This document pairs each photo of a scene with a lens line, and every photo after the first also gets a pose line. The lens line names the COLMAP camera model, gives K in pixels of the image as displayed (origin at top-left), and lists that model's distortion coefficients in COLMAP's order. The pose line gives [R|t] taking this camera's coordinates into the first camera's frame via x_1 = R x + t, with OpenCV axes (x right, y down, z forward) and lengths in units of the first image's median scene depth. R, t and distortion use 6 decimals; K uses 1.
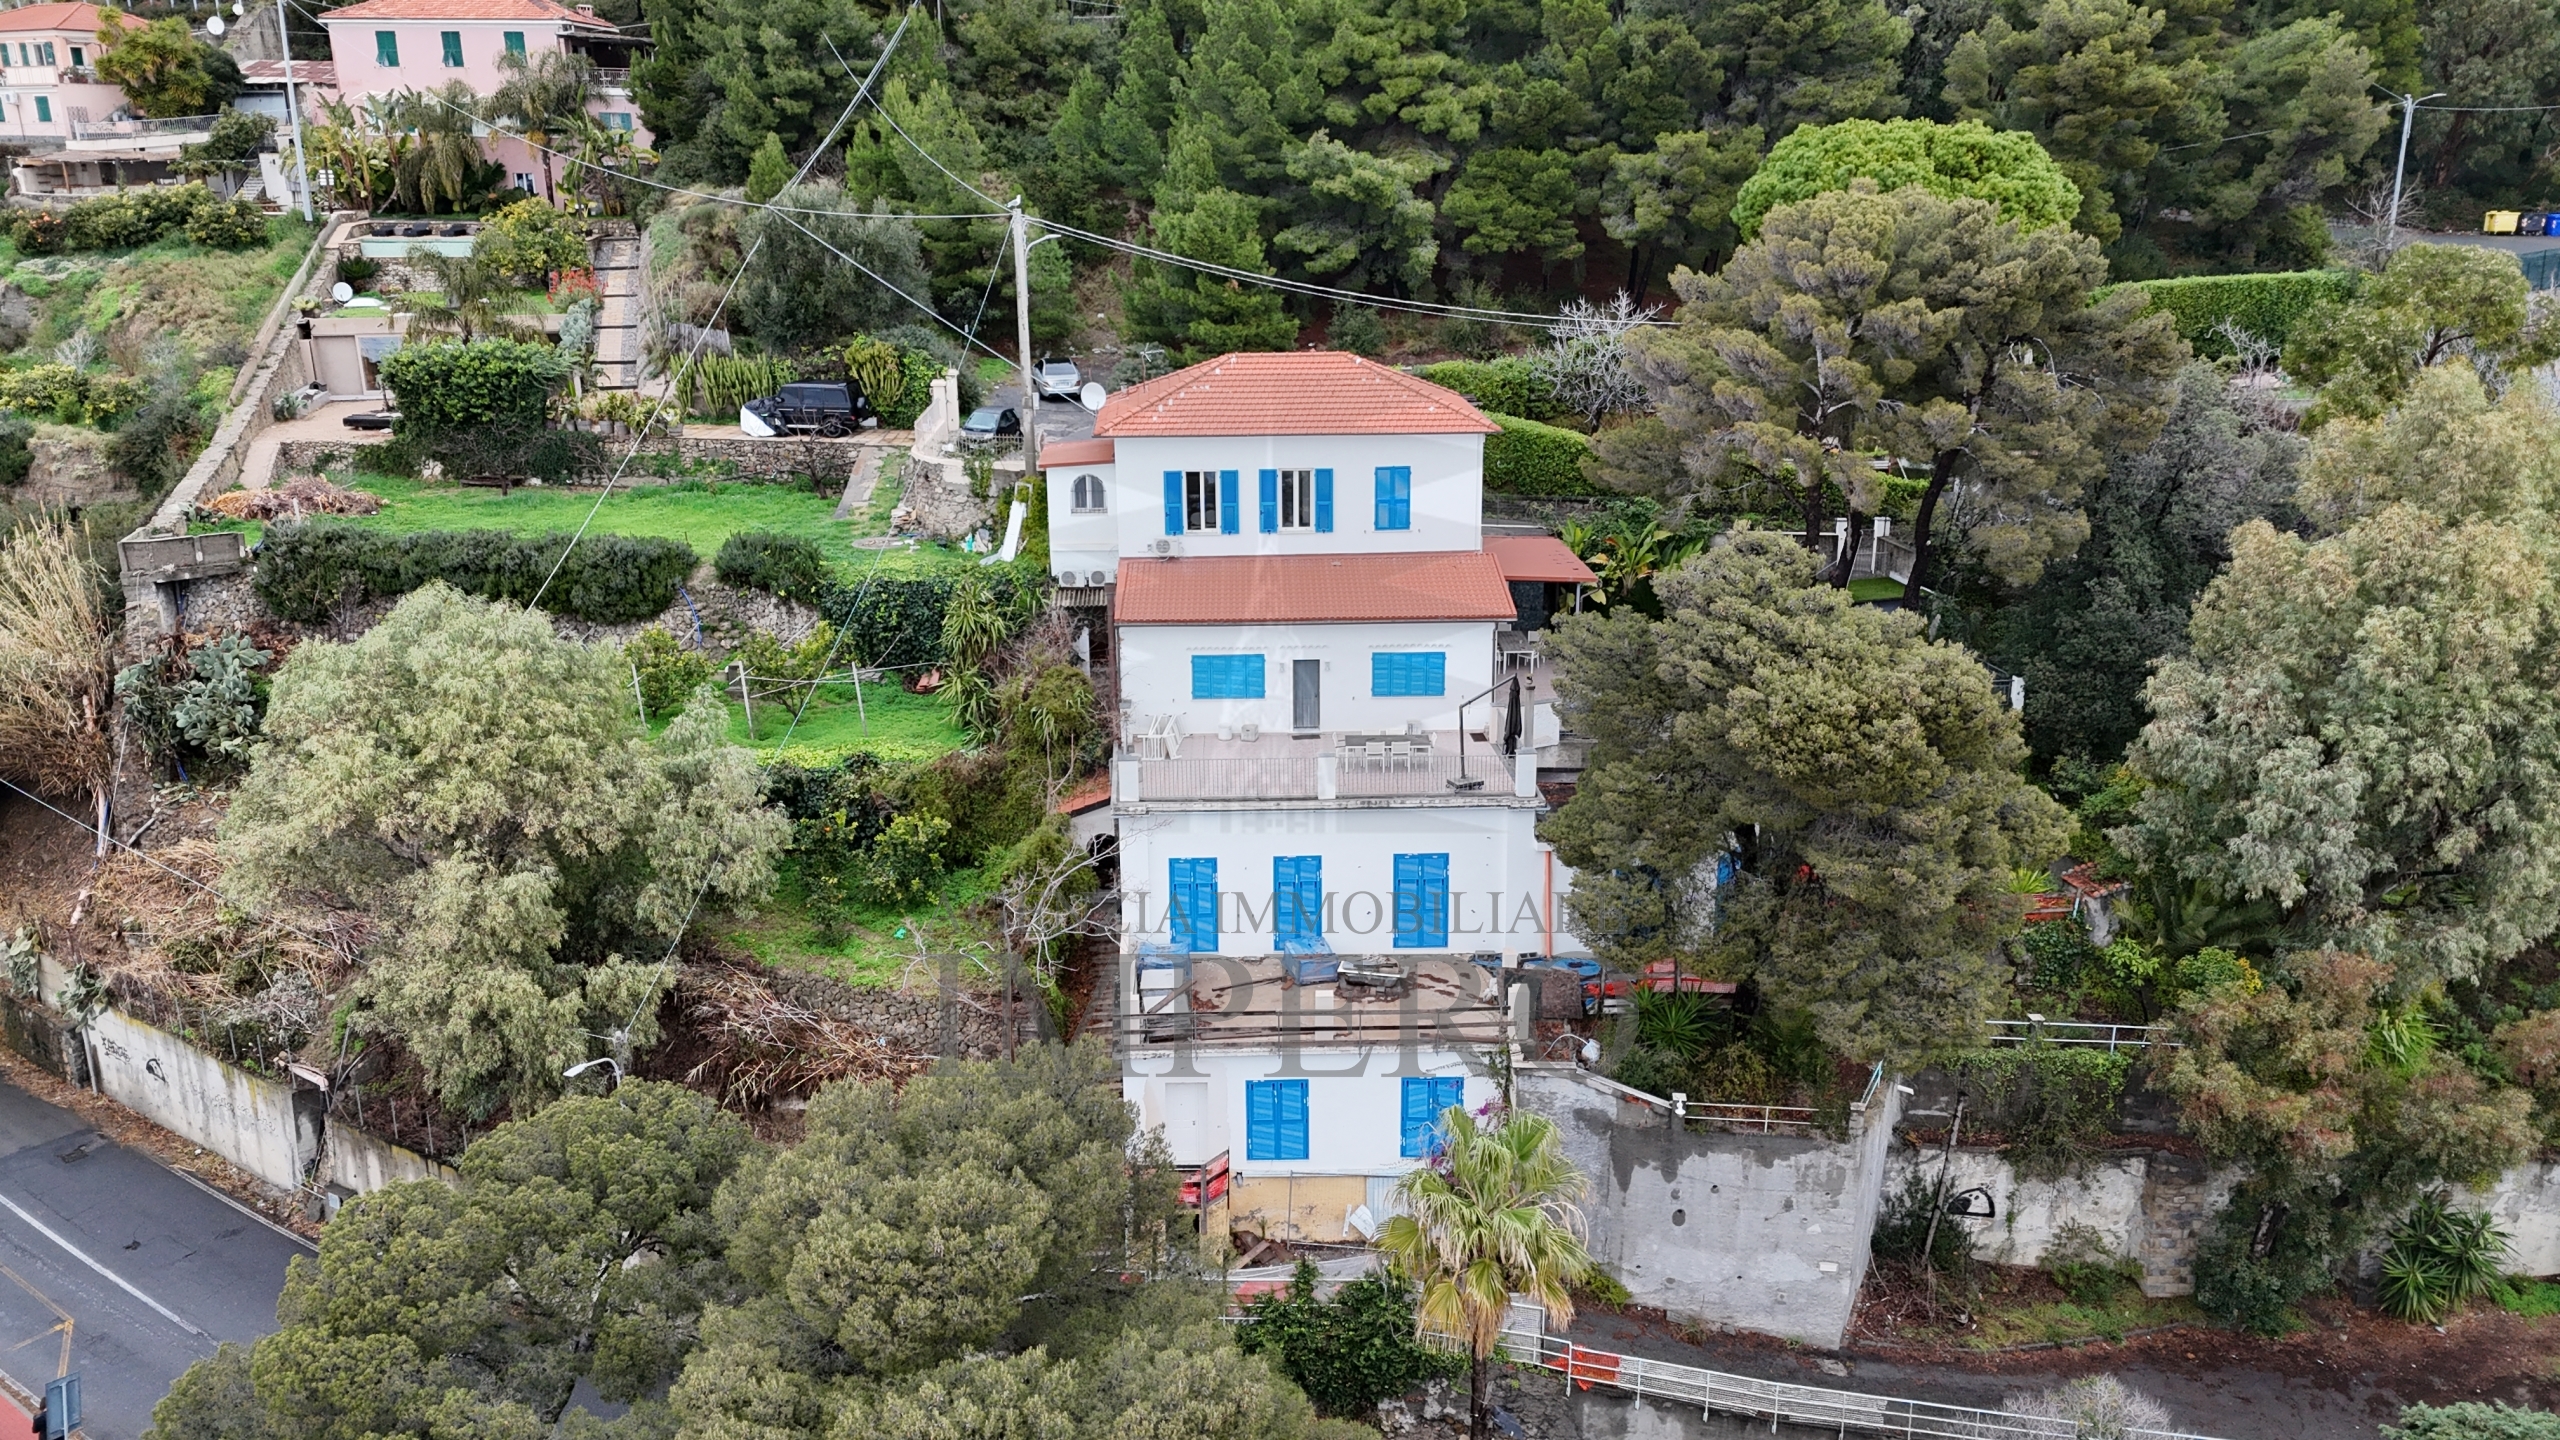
lens RADIAL K [[1865.3, 0, 1280.0], [0, 1865.3, 720.0], [0, 0, 1]] dist [0.086457, -0.085712]
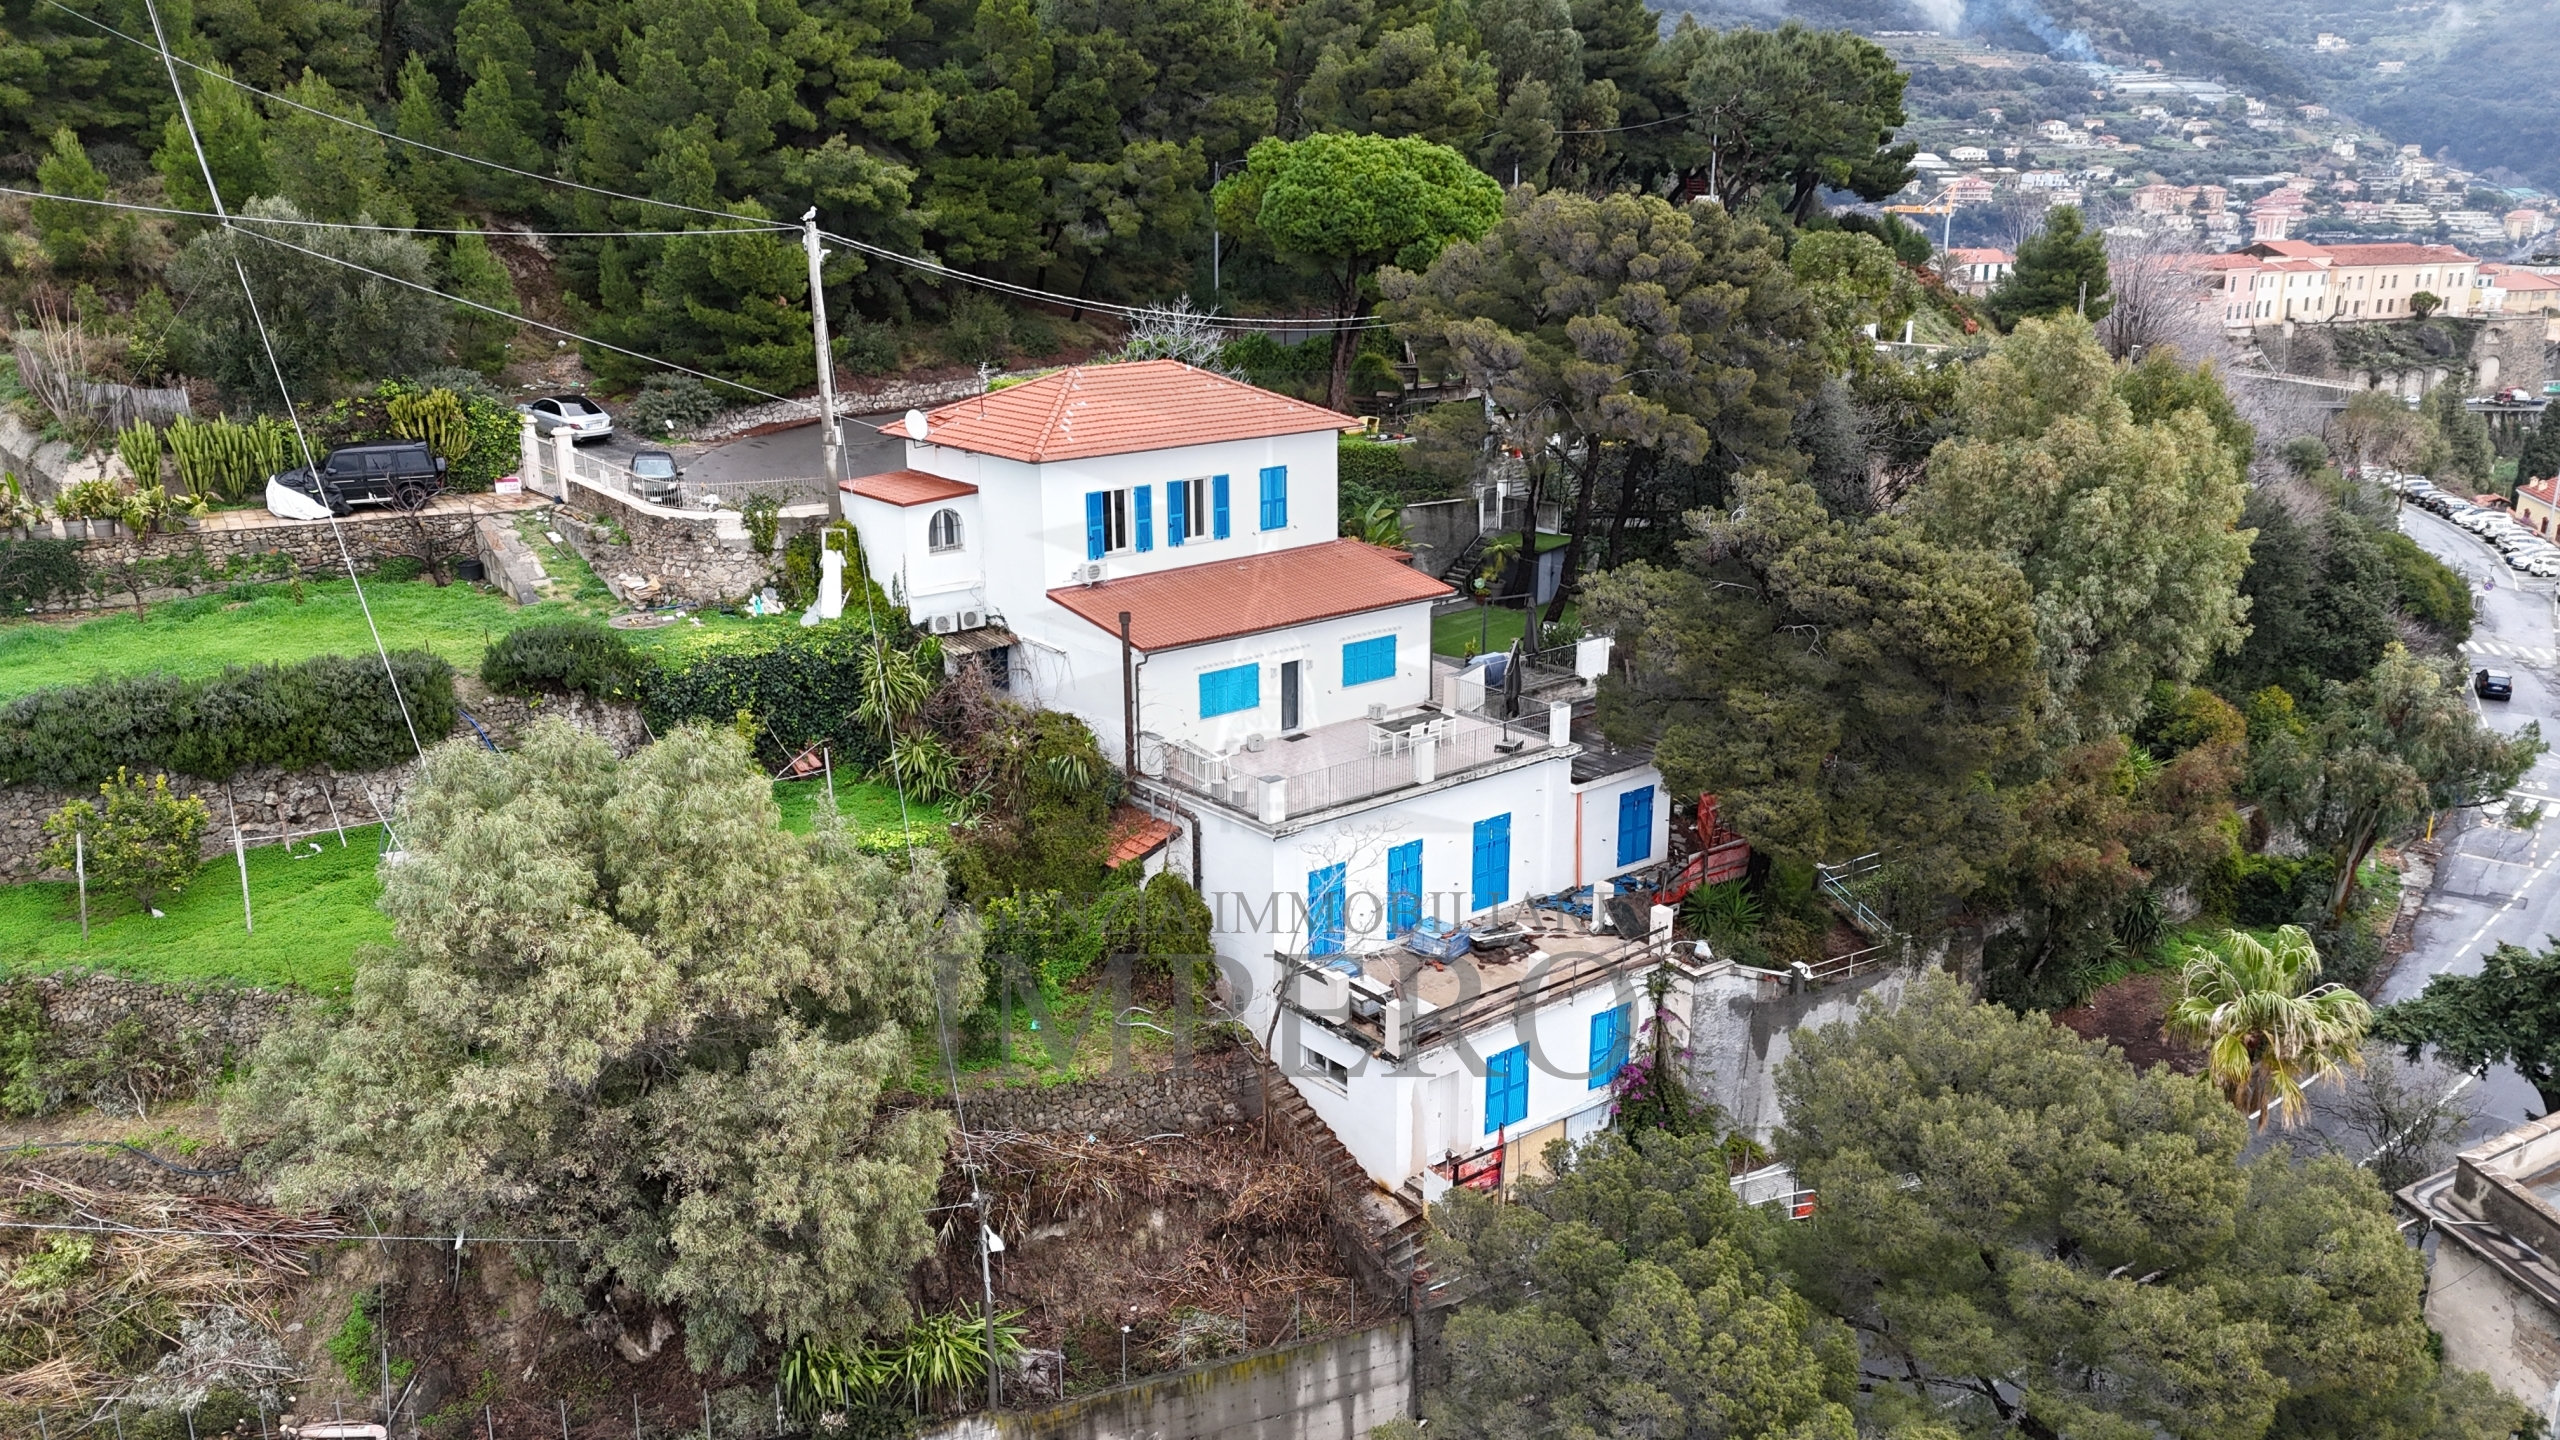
lens RADIAL K [[1865.3, 0, 1280.0], [0, 1865.3, 720.0], [0, 0, 1]] dist [0.086457, -0.085712]
pose [[0.803997, -0.168964, 0.570122, -0.539207], [0.172889, 0.983783, 0.047747, -0.047651], [-0.568944, 0.060180, 0.820171, 0.169560]]
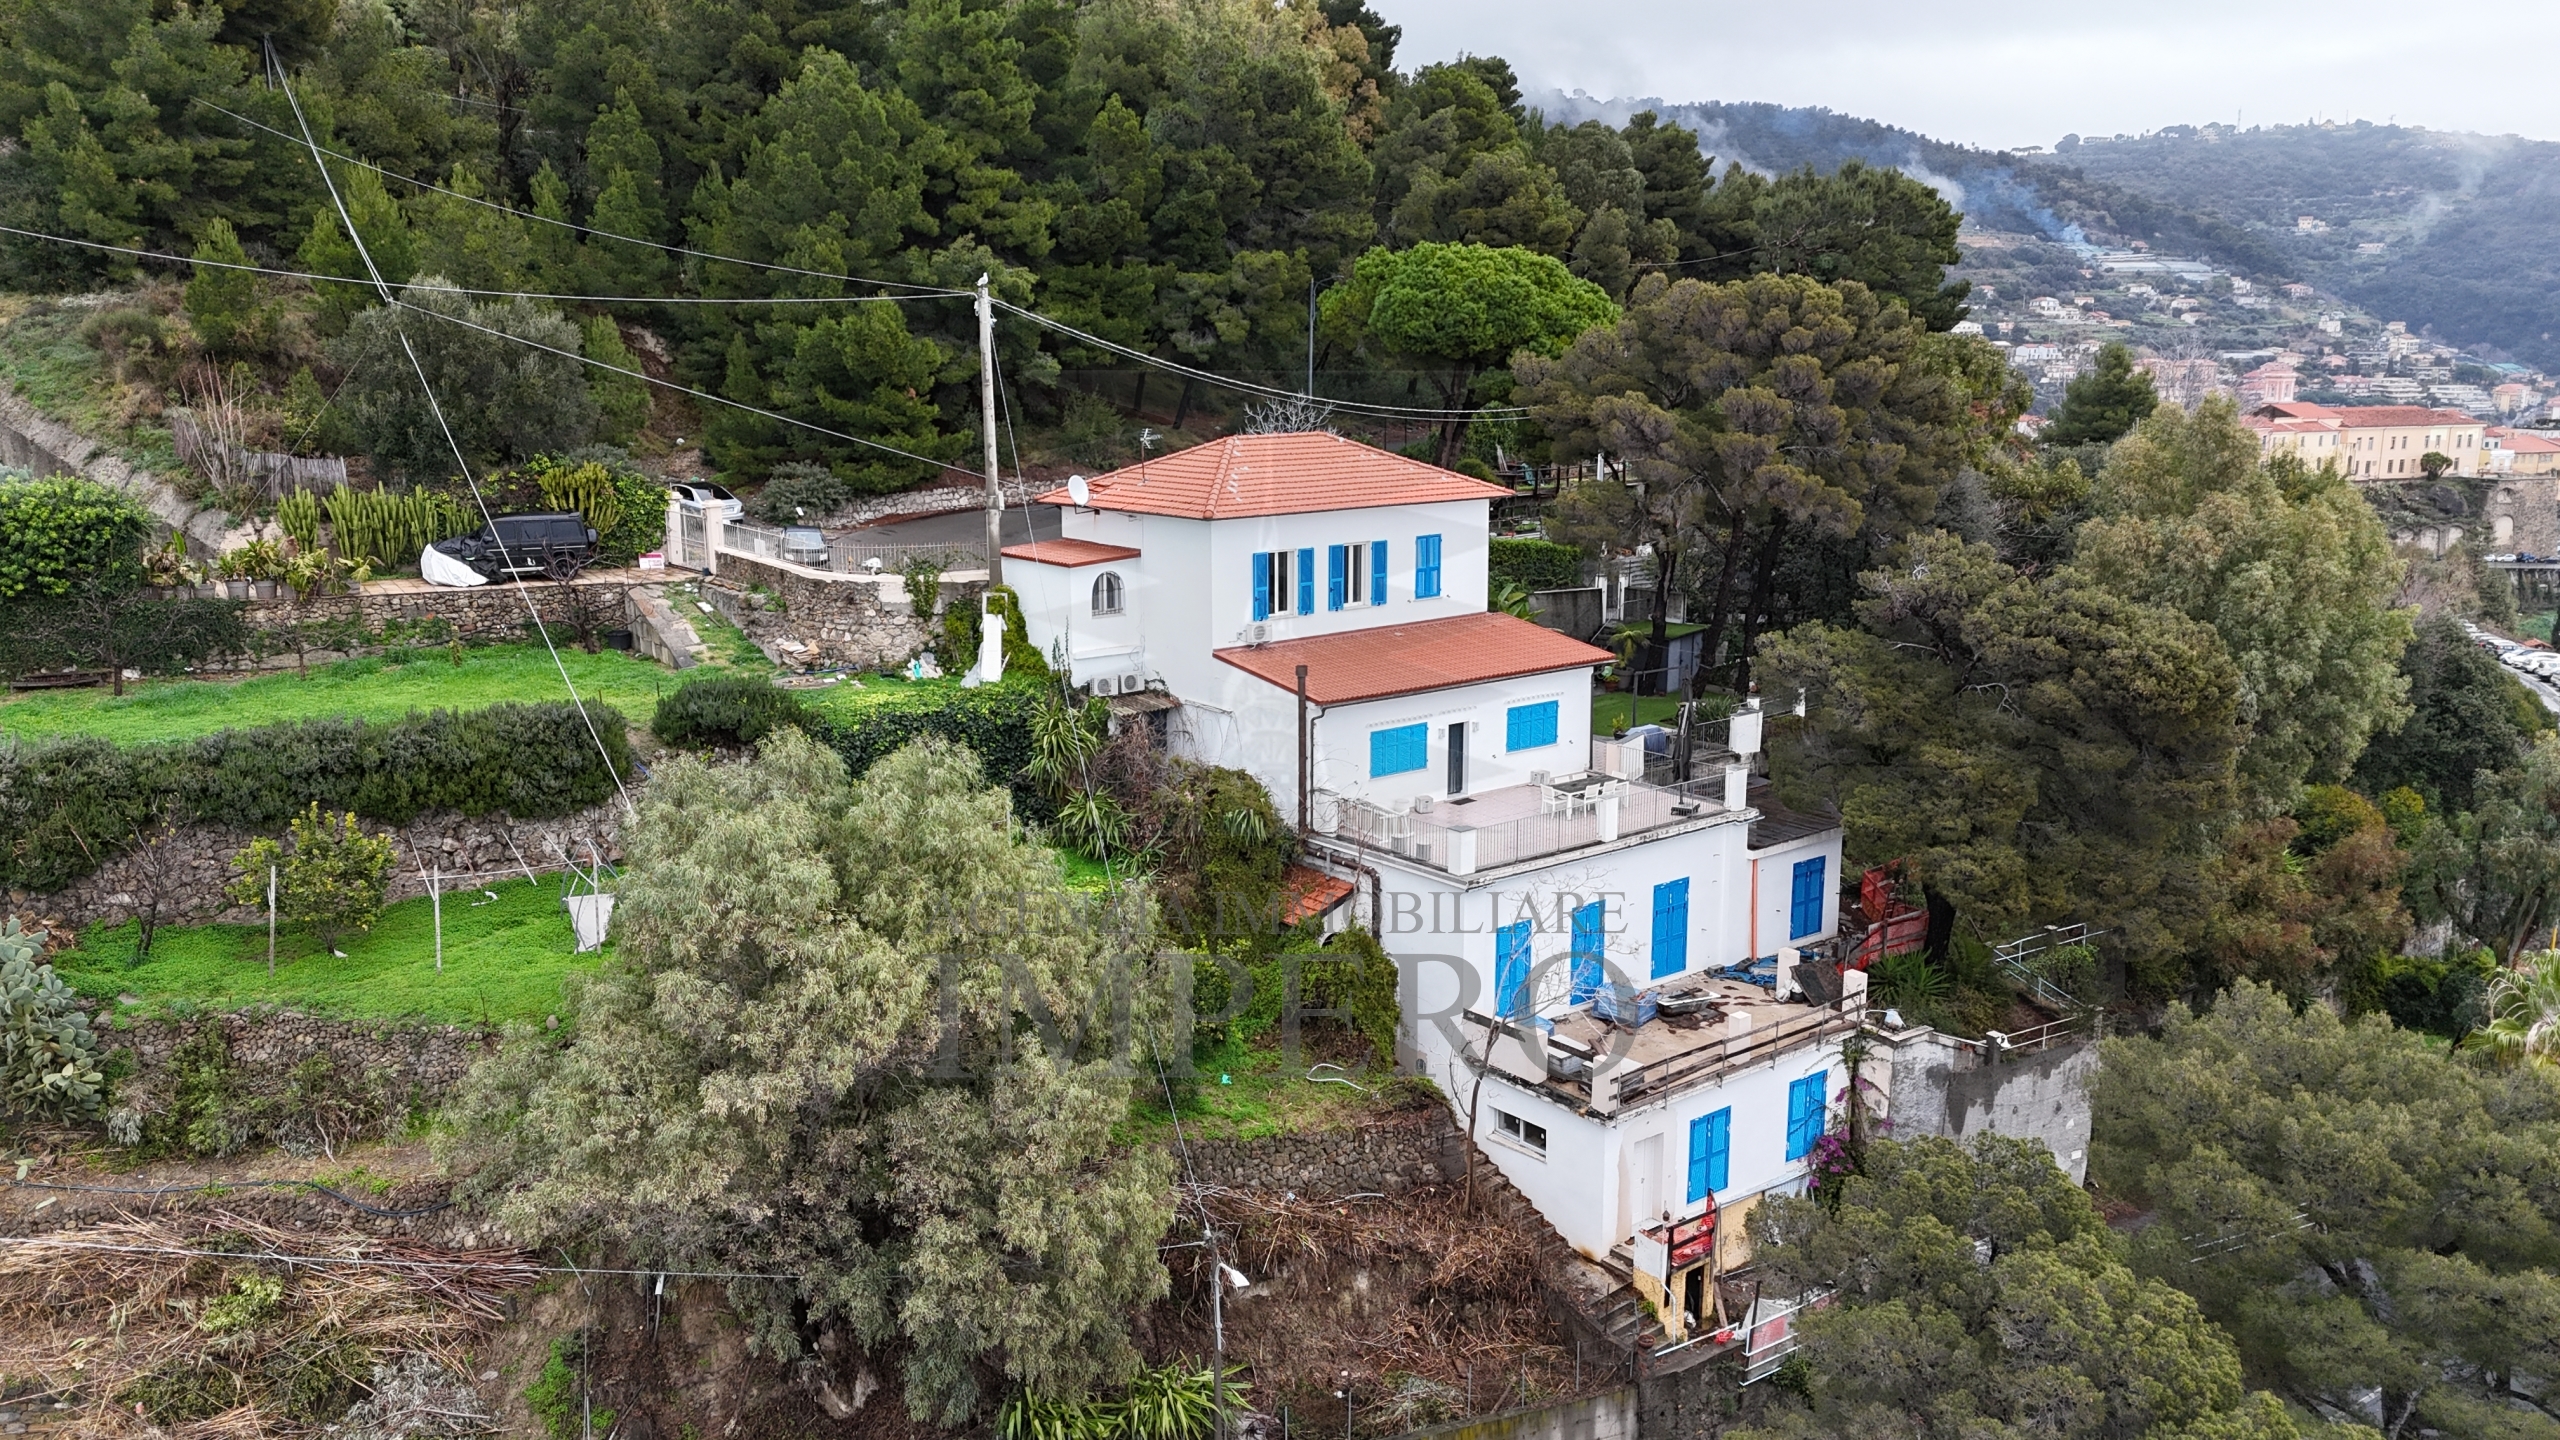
lens RADIAL K [[1865.3, 0, 1280.0], [0, 1865.3, 720.0], [0, 0, 1]] dist [0.086457, -0.085712]
pose [[0.805182, -0.116577, 0.581456, -0.604429], [0.170615, 0.984571, -0.038865, -0.011063], [-0.567954, 0.130498, 0.812649, 0.234243]]
